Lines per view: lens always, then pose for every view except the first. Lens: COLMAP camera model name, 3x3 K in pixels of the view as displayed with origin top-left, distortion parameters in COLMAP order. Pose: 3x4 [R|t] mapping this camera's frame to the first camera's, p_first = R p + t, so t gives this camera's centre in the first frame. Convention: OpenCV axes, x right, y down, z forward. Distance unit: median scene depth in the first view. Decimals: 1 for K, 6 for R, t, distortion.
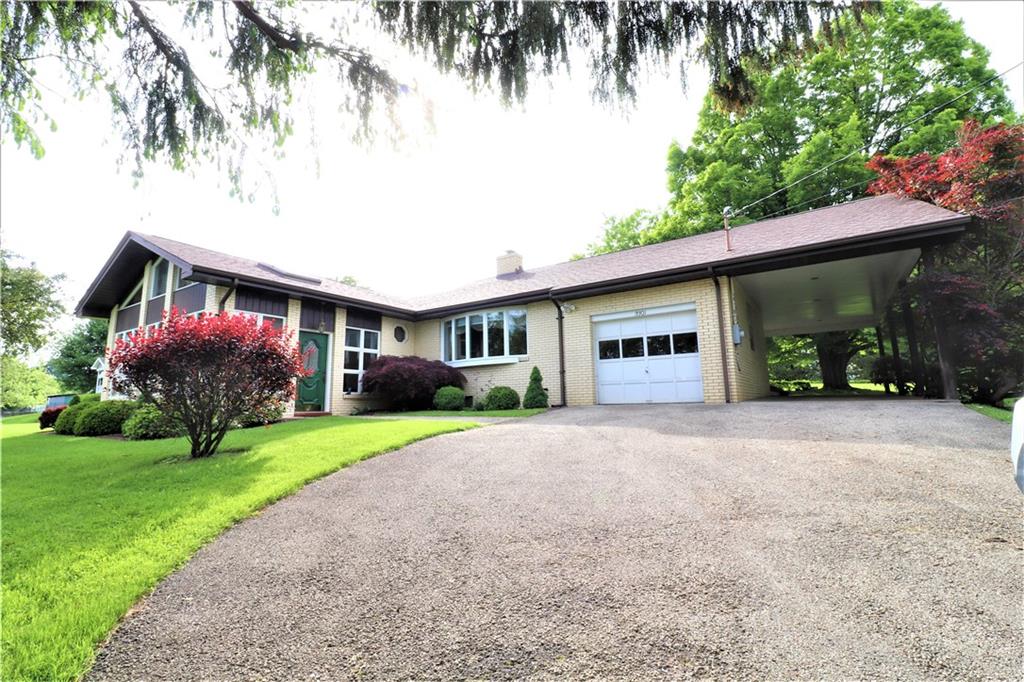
lens RADIAL K [[477.7, 0, 510.7], [0, 477.7, 333.2], [0, 0, 1]] dist [0.005106, -0.000487]
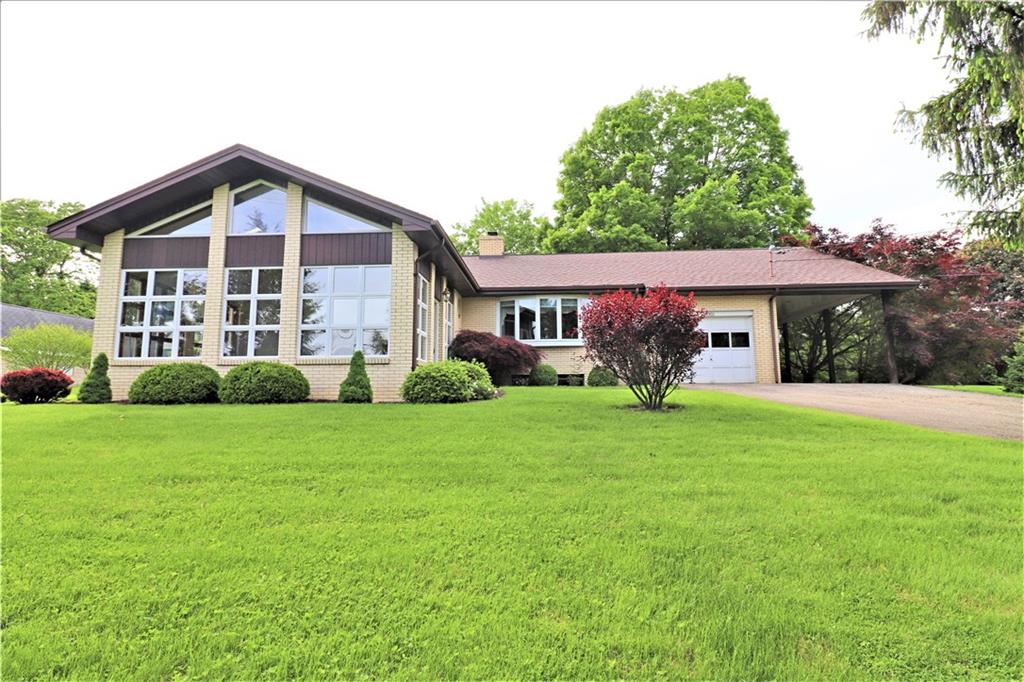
lens RADIAL K [[541.8, 0, 511.4], [0, 541.8, 341.3], [0, 0, 1]] dist [0.022260, 0.000139]
pose [[0.856987, 0.065765, 0.511124, -0.767782], [-0.085800, 0.996189, 0.015682, 0.044807], [-0.508145, -0.057294, 0.859364, 0.003660]]
